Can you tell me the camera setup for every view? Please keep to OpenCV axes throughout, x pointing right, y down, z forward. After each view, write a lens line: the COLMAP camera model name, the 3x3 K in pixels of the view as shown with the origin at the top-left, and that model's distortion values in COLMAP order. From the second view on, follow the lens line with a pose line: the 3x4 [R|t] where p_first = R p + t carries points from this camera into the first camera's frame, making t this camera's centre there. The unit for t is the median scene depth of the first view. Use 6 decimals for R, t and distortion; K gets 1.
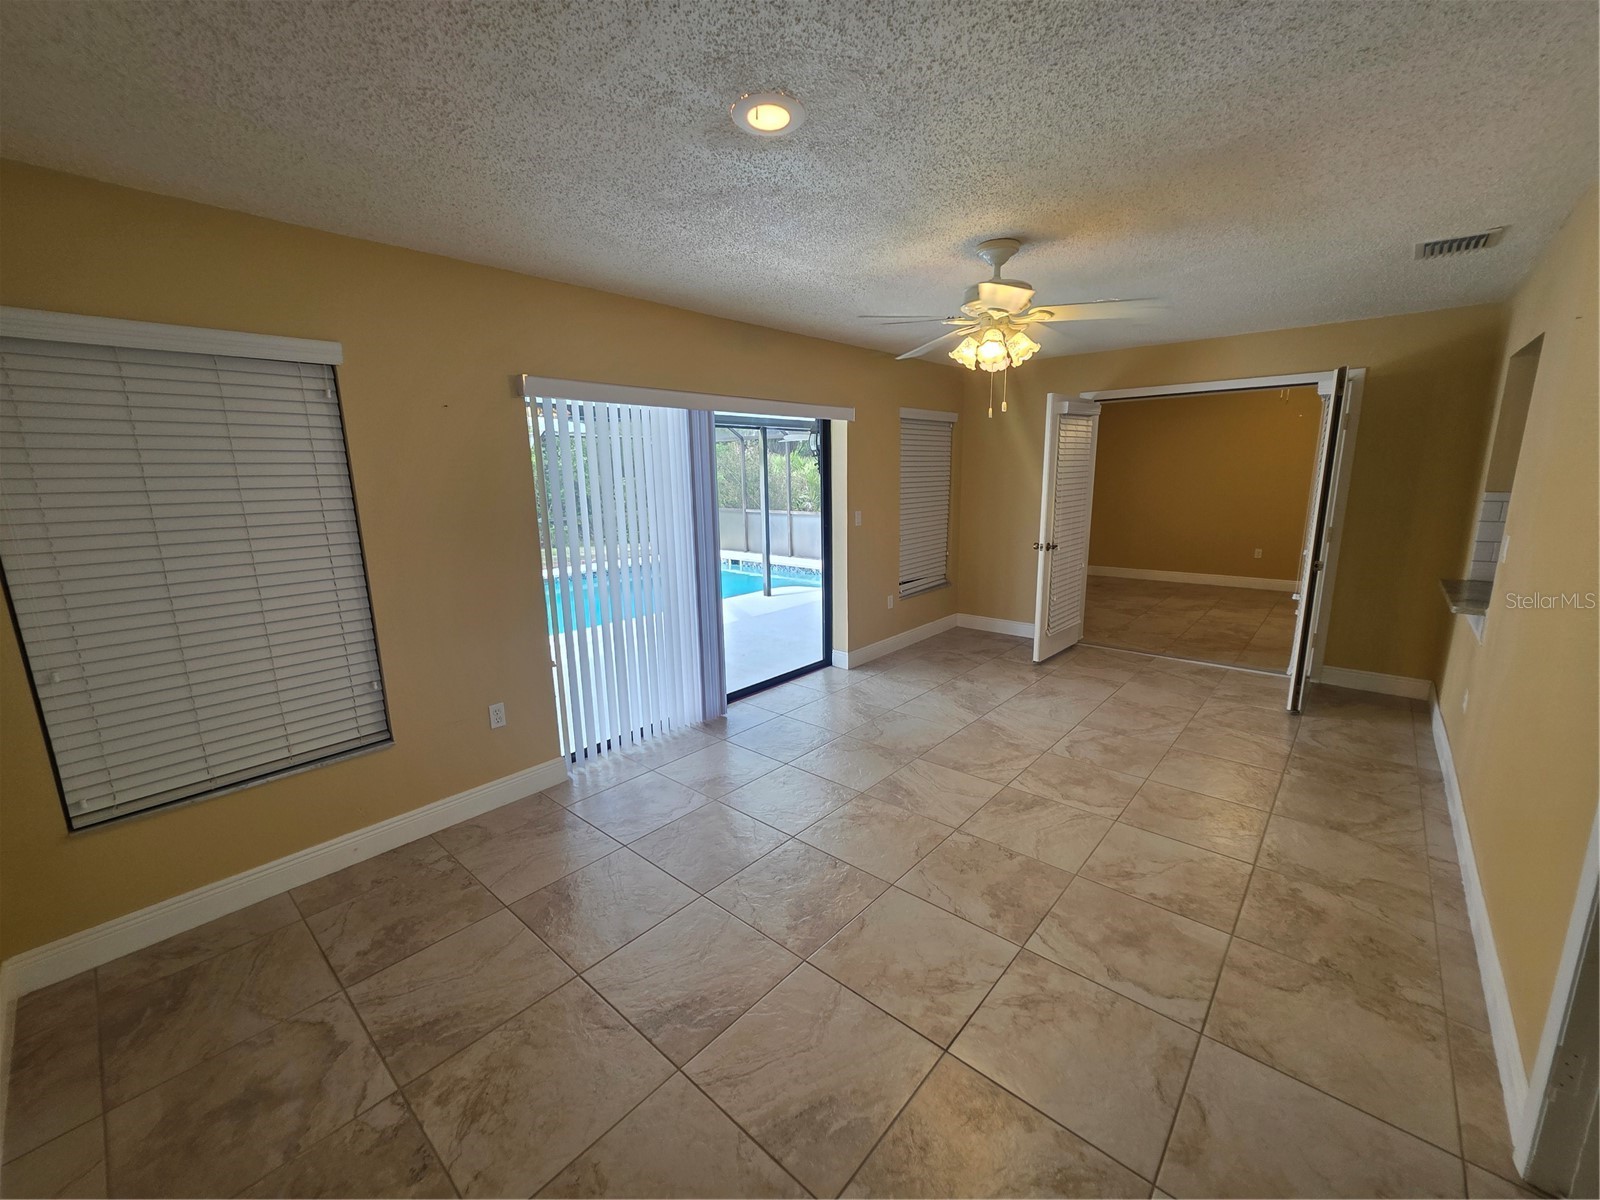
lens RADIAL K [[642.0, 0, 806.5], [0, 642.0, 602.3], [0, 0, 1]] dist [-0.000415, 0.000079]
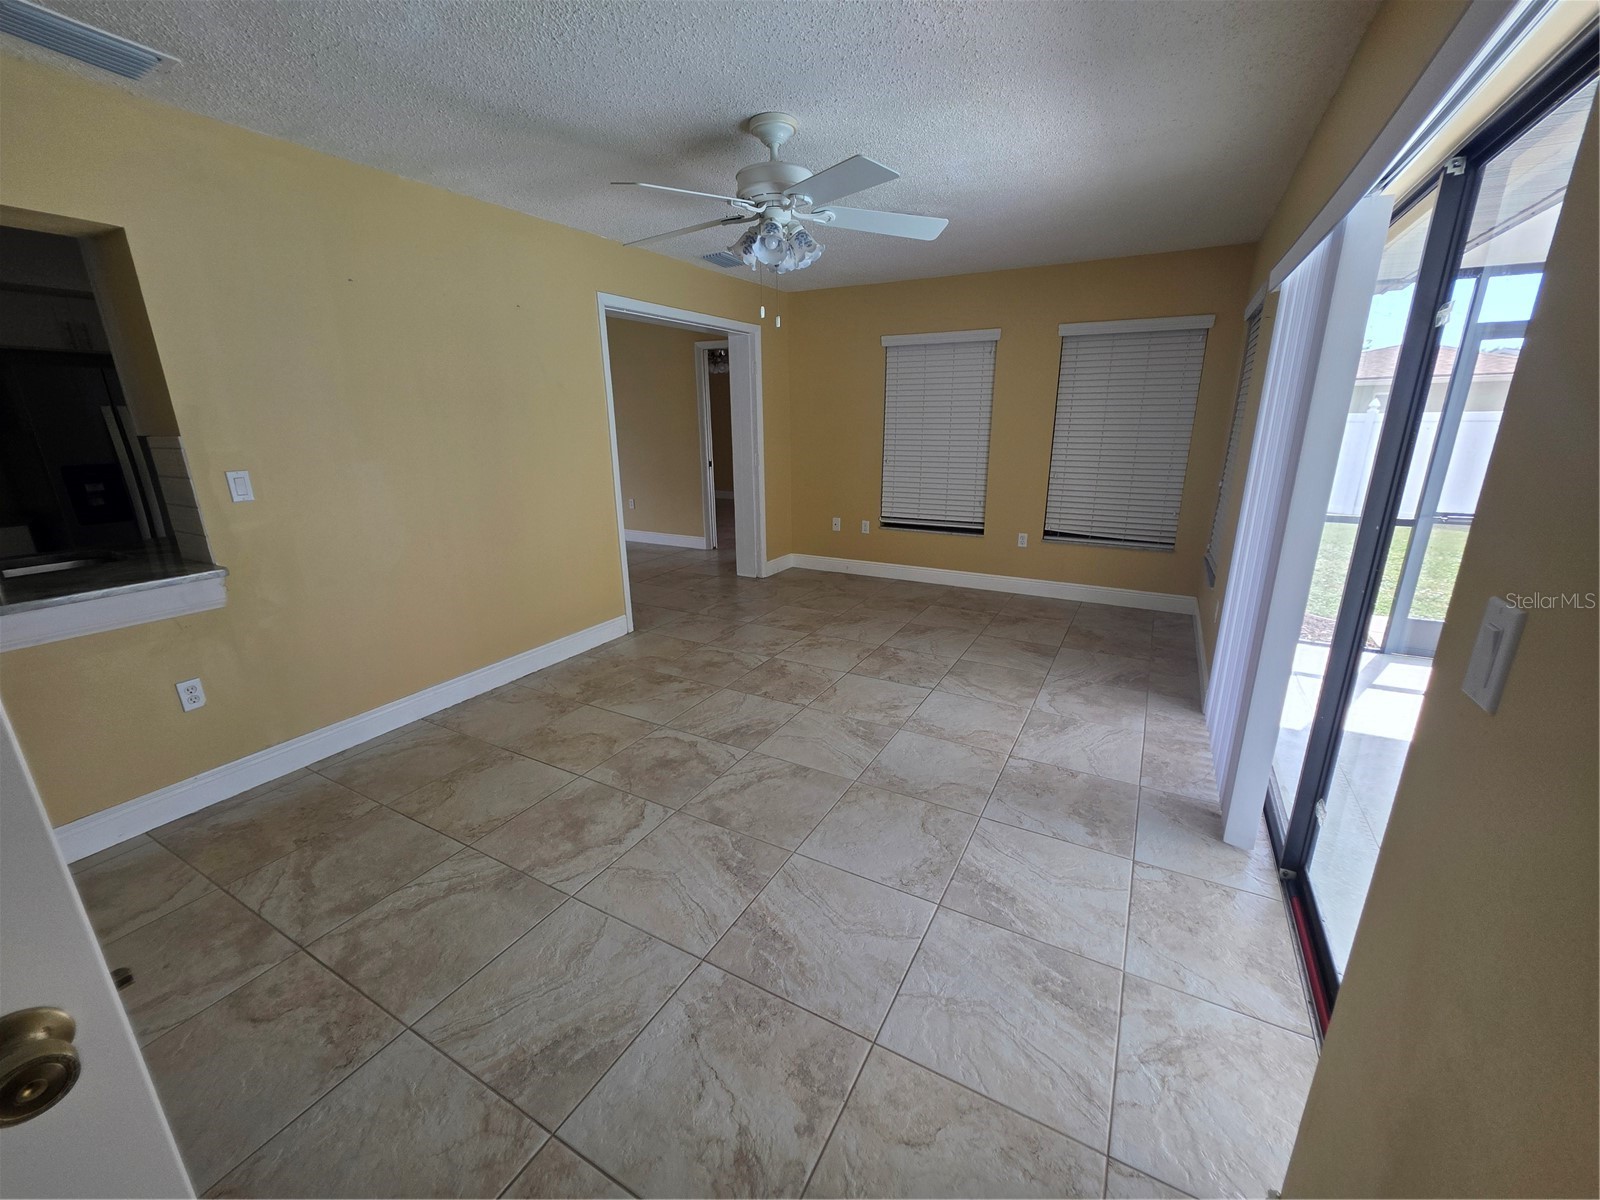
lens RADIAL K [[640.9, 0, 804.9], [0, 640.9, 604.9], [0, 0, 1]] dist [-0.001321, 0.000063]
pose [[-0.976641, 0.086156, -0.196848, 0.441921], [-0.017334, 0.881522, 0.471825, -0.355267], [0.214176, 0.464216, -0.859437, 1.887858]]
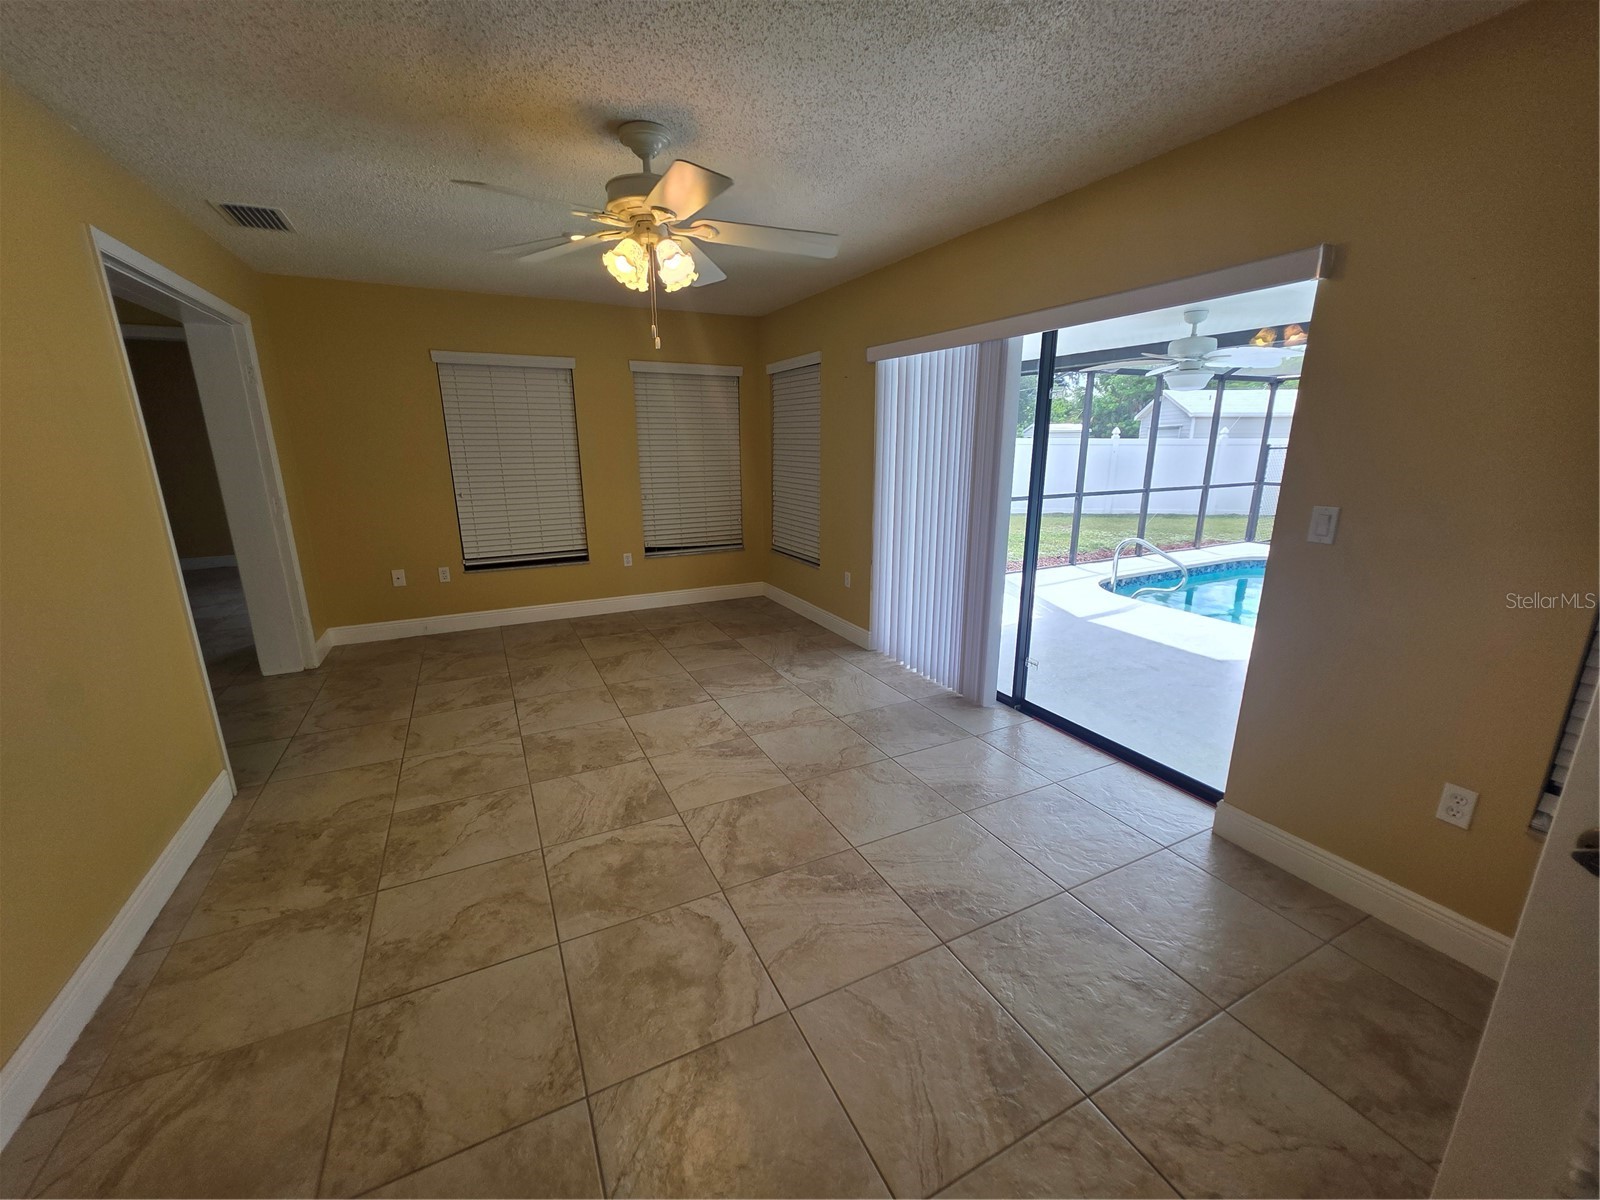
lens RADIAL K [[641.4, 0, 796.7], [0, 641.4, 604.0], [0, 0, 1]] dist [0.000330, -0.000140]
pose [[-0.379260, 0.251404, -0.890482, 1.010095], [-0.177079, 0.924873, 0.336532, -0.282785], [0.908188, 0.285318, -0.306249, 1.457873]]
